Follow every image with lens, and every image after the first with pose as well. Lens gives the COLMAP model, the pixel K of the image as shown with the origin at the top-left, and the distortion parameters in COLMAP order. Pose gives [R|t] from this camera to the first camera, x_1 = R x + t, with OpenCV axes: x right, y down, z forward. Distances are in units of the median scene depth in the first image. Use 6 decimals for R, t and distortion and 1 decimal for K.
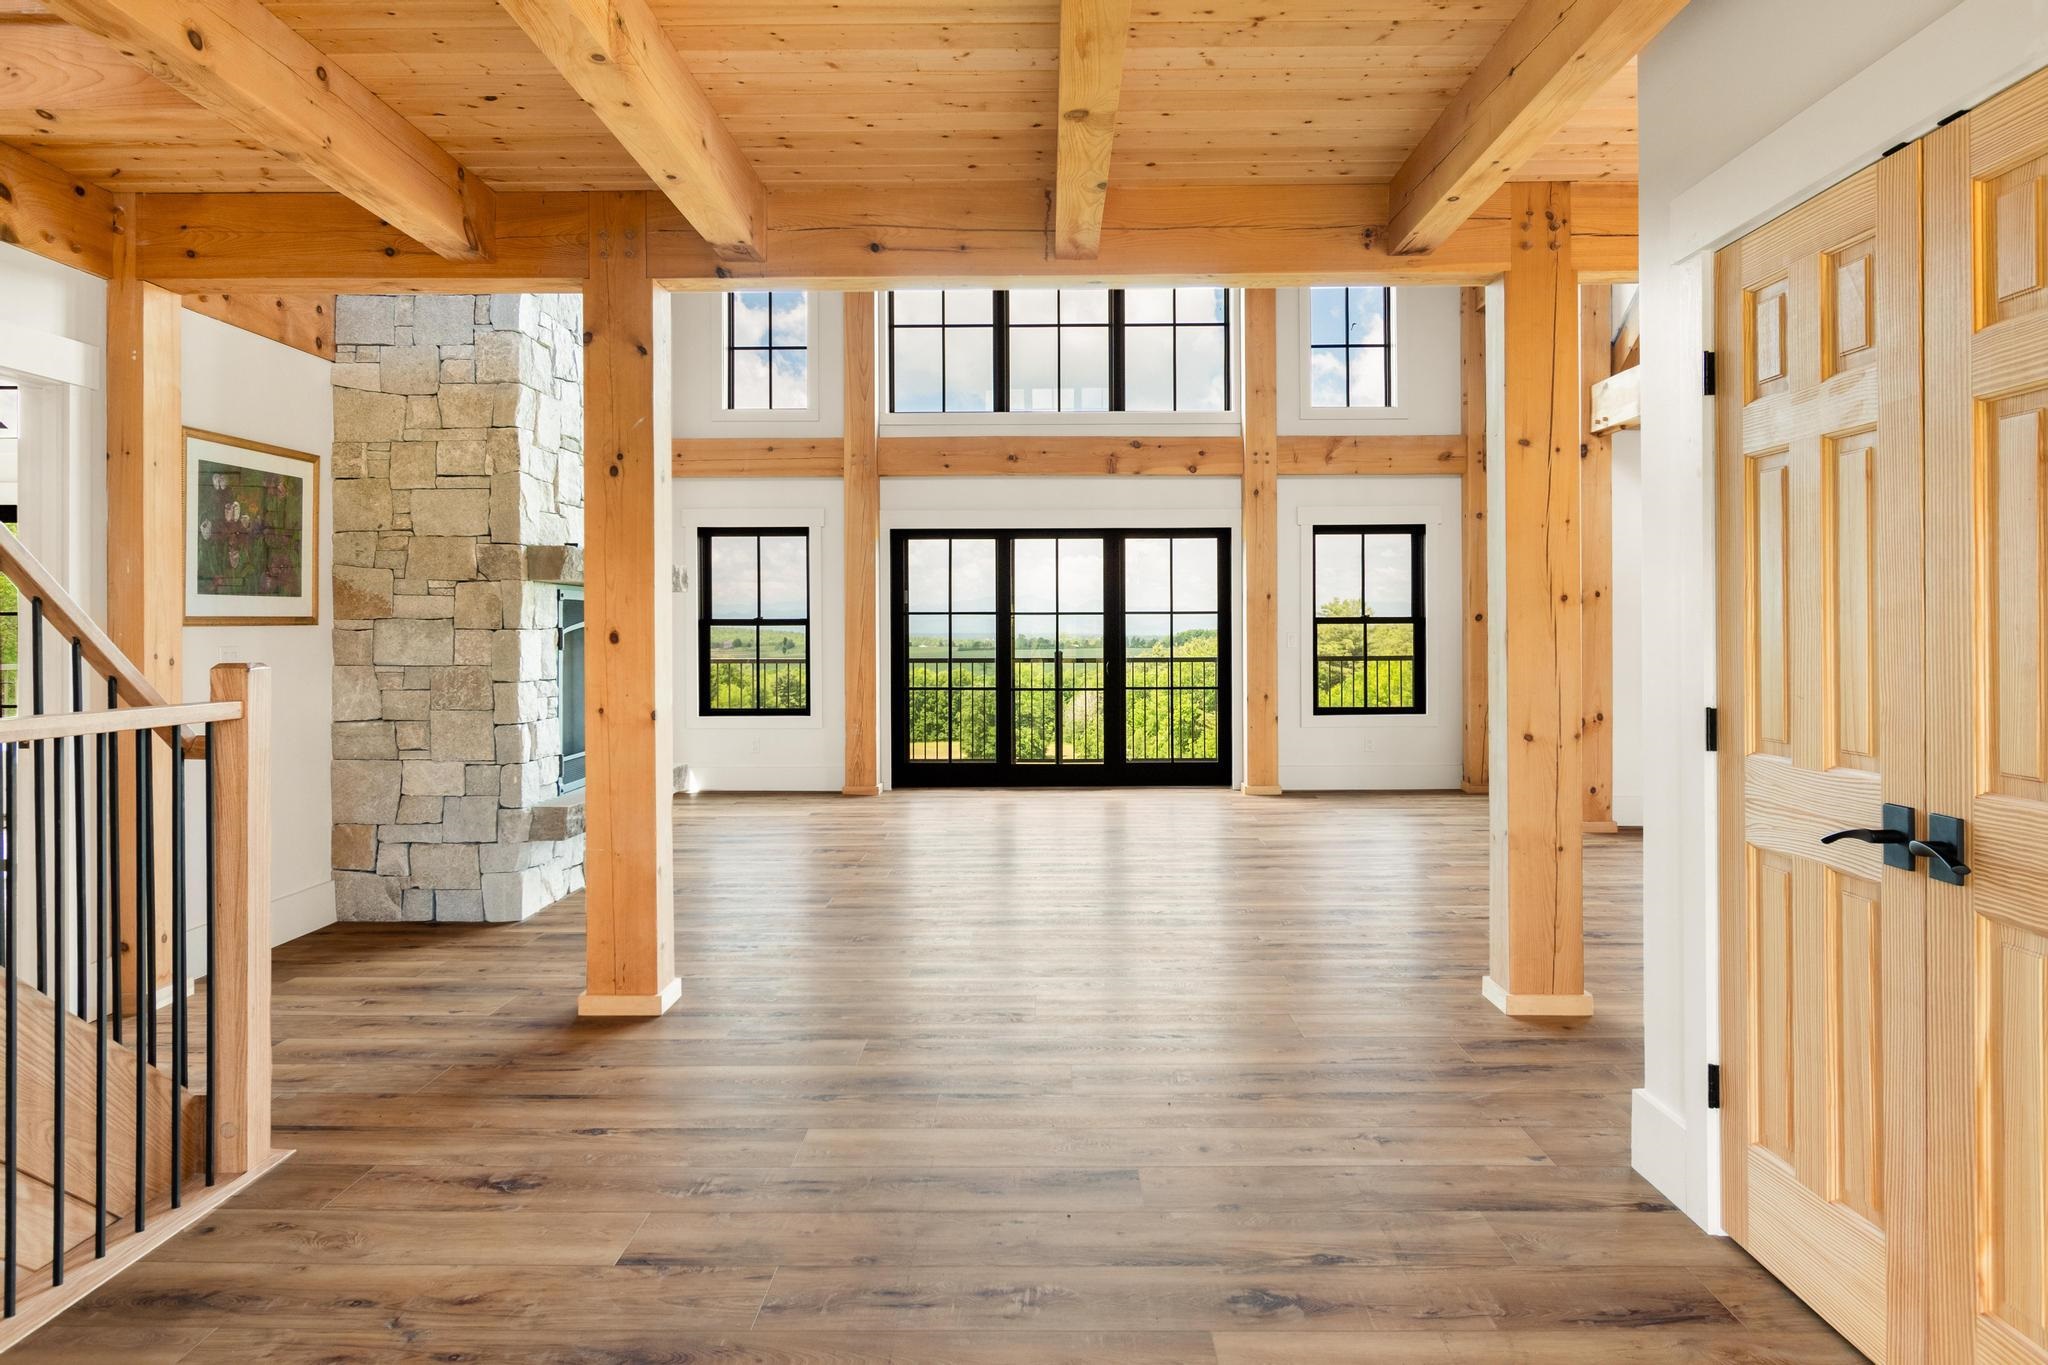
lens RADIAL K [[1256.0, 0, 1014.1], [0, 1256.0, 652.6], [0, 0, 1]] dist [0.003846, 0.000075]
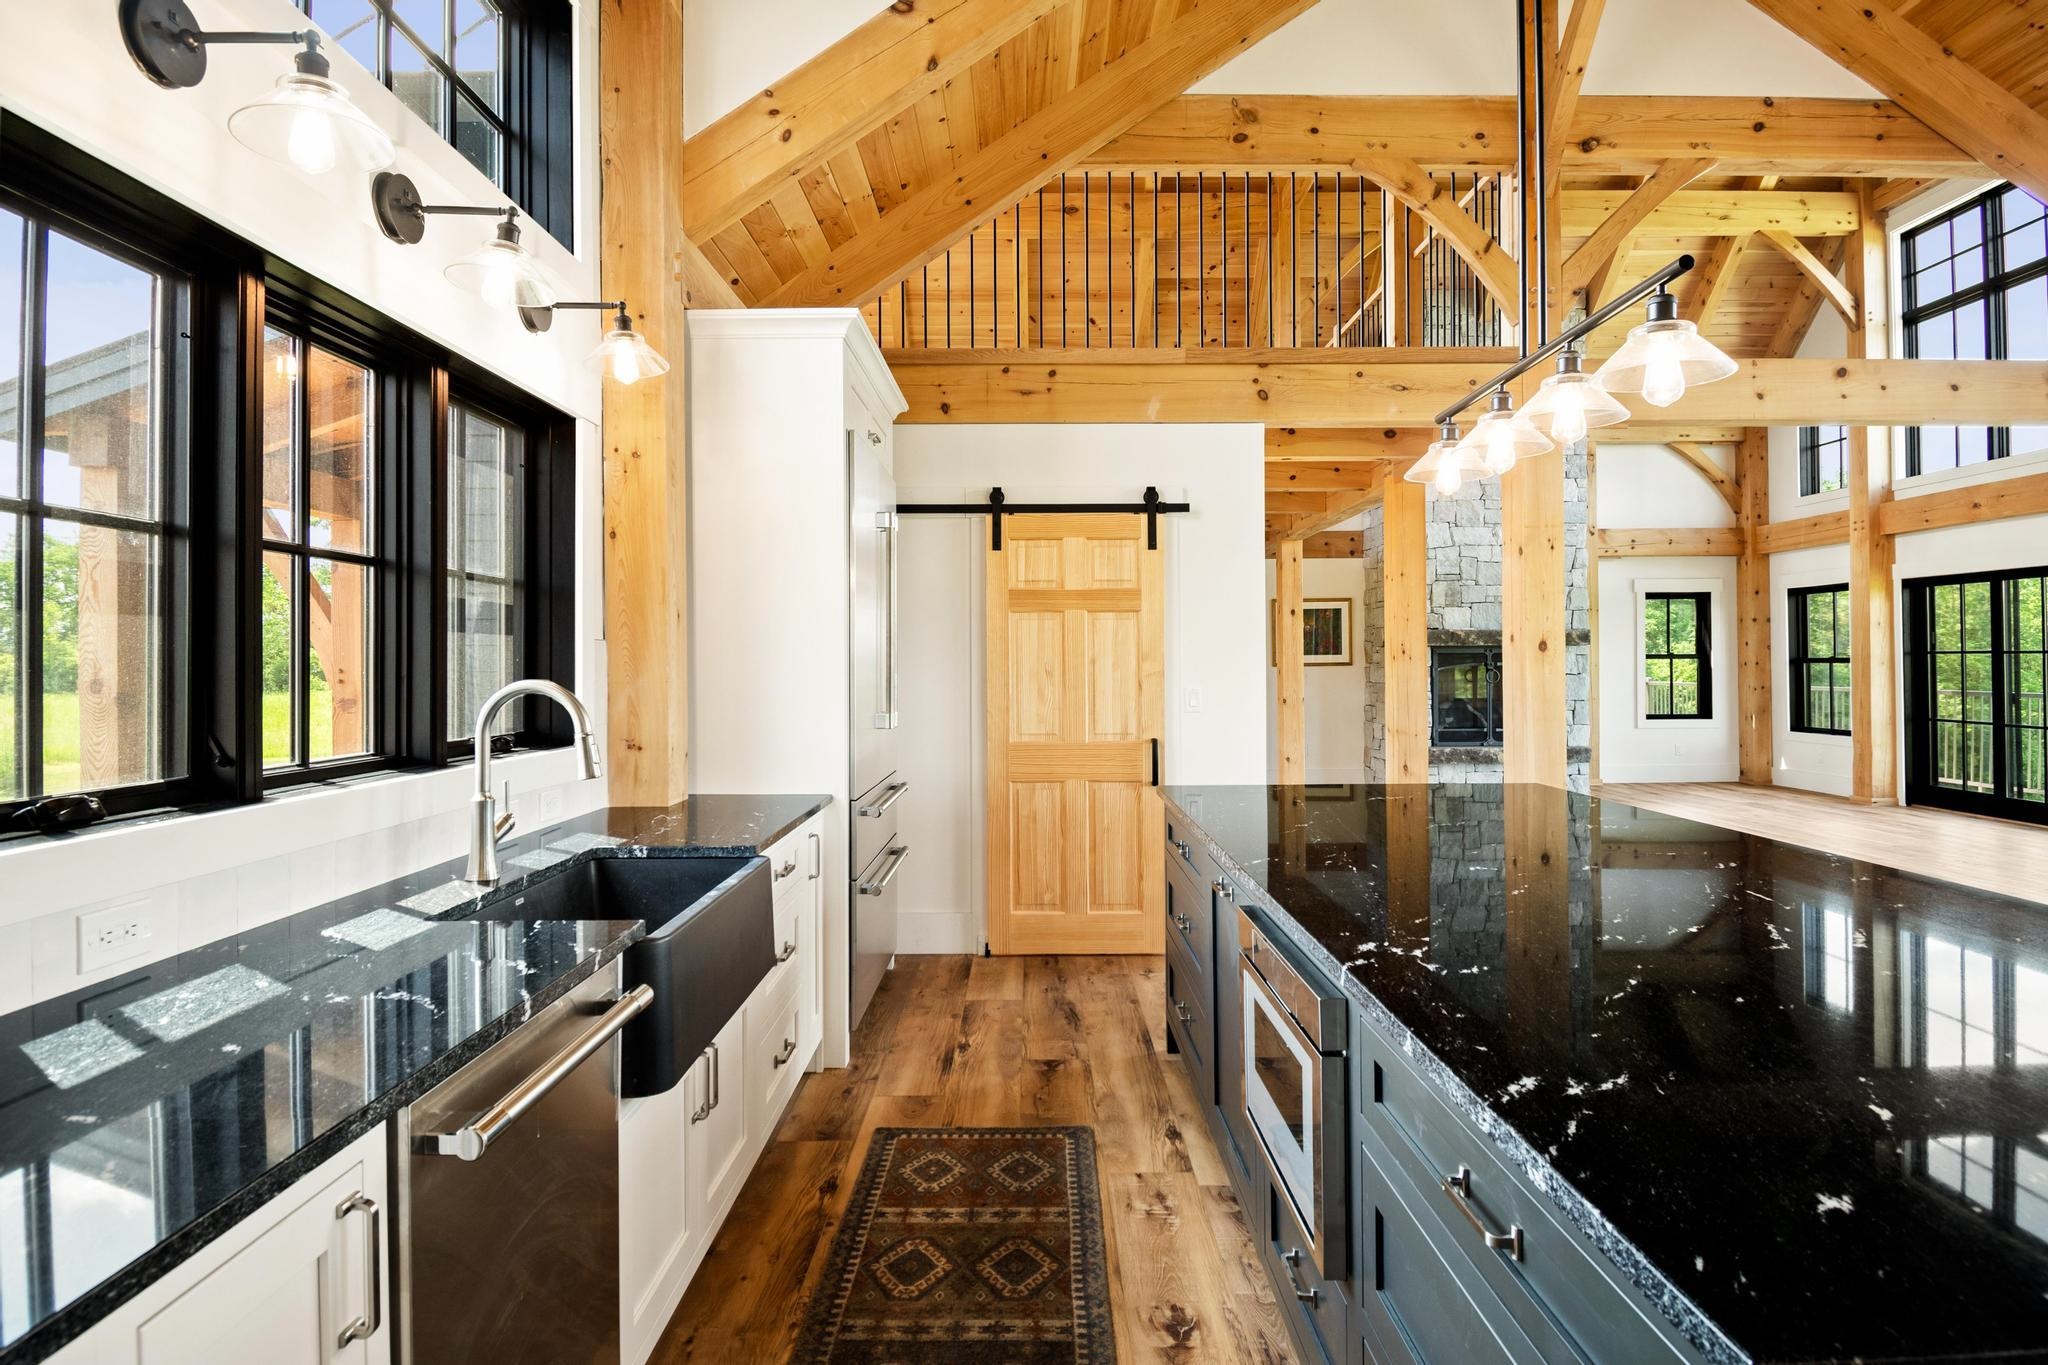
lens RADIAL K [[1074.6, 0, 1024.0], [0, 1074.6, 682.5], [0, 0, 1]] dist [-0.000558, -0.016142]
pose [[0.006487, 0.019167, -0.999795, 0.890974], [-0.014124, 0.999718, 0.019074, -0.011302], [0.999879, 0.013997, 0.006755, 0.190013]]
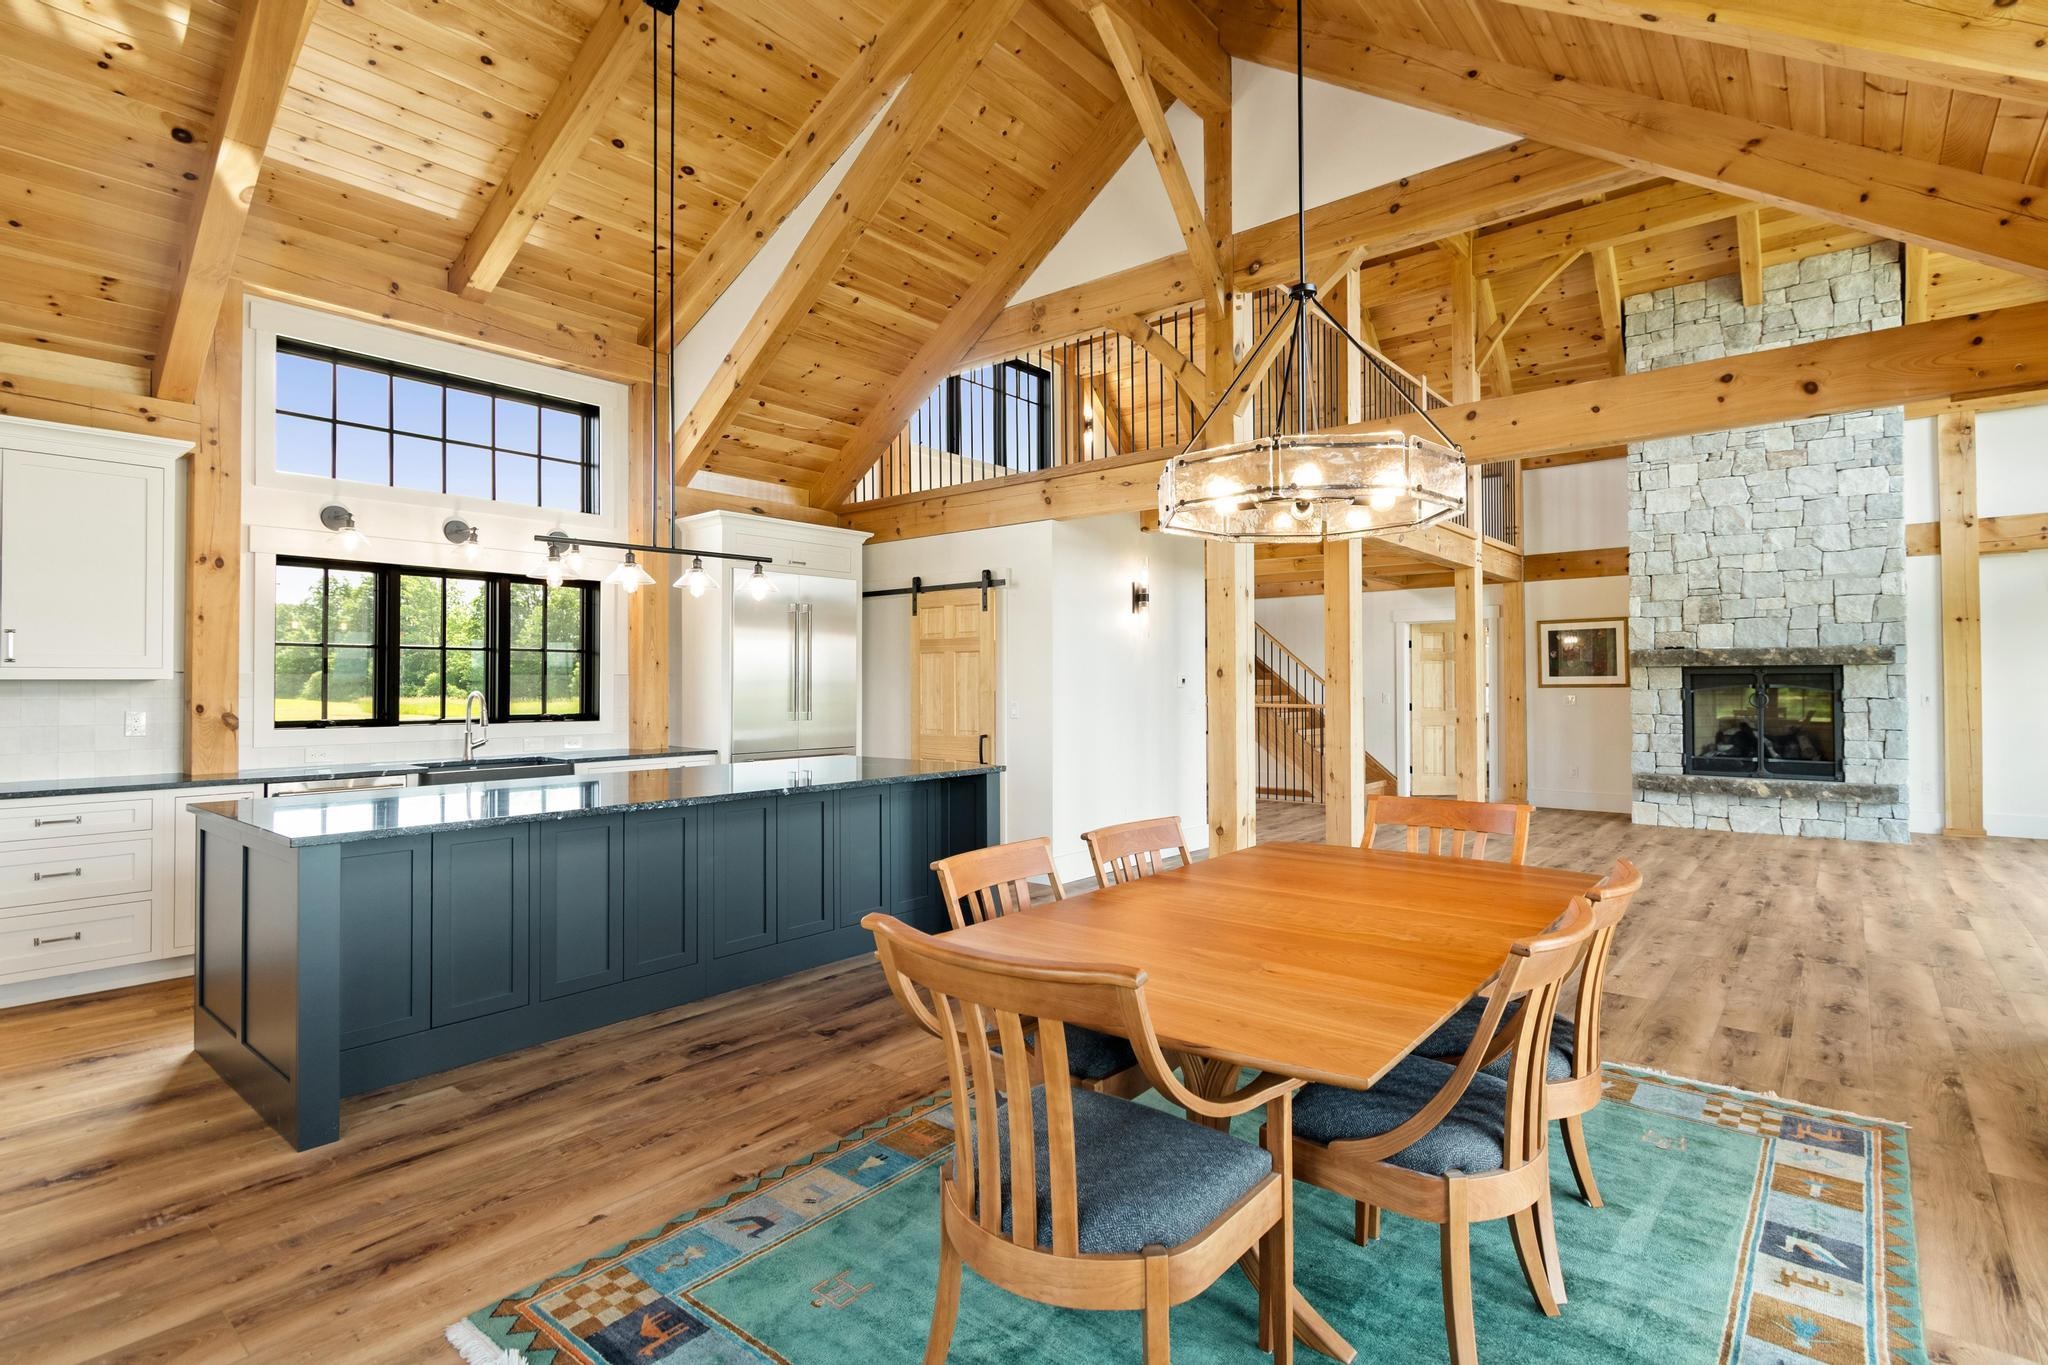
lens RADIAL K [[975.5, 0, 1024.0], [0, 975.5, 682.5], [0, 0, 1]] dist [-0.000023, -0.001017]
pose [[-0.631310, 0.001351, -0.775530, 0.910281], [-0.010903, 0.999884, 0.010617, -0.021617], [0.775454, 0.015158, -0.631222, 0.723369]]
